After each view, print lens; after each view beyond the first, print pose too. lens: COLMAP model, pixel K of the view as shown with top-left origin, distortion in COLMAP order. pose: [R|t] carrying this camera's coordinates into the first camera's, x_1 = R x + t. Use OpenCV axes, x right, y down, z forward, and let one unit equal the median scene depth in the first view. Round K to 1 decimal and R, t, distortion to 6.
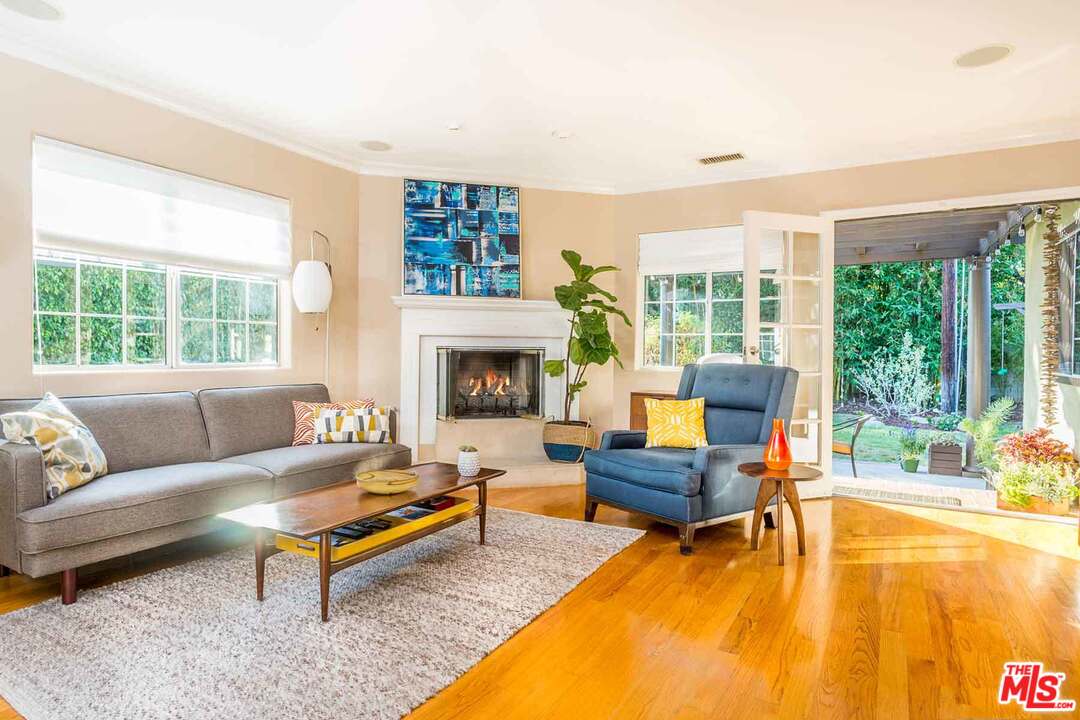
lens RADIAL K [[633.3, 0, 540.0], [0, 633.3, 360.0], [0, 0, 1]] dist [-0.003138, 0.000777]
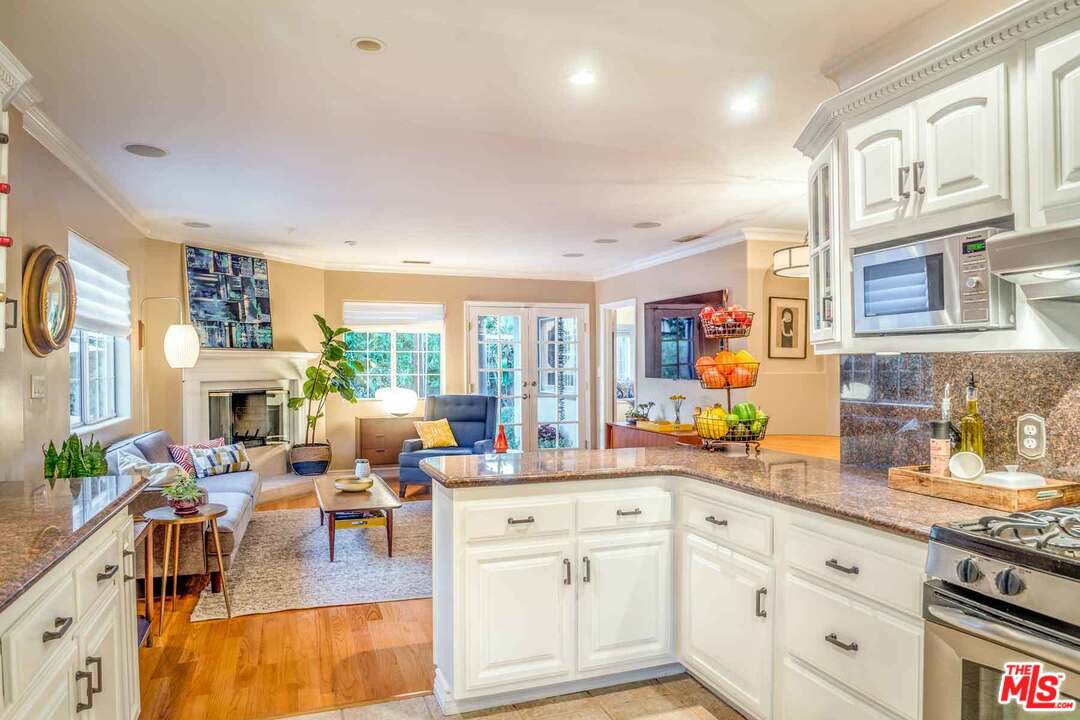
lens RADIAL K [[633.3, 0, 540.0], [0, 633.3, 360.0], [0, 0, 1]] dist [-0.003138, 0.000777]
pose [[0.657331, -0.005847, 0.753580, -0.640252], [0.029343, 0.999410, -0.017841, -0.039633], [-0.753031, 0.033840, 0.657115, -0.220461]]
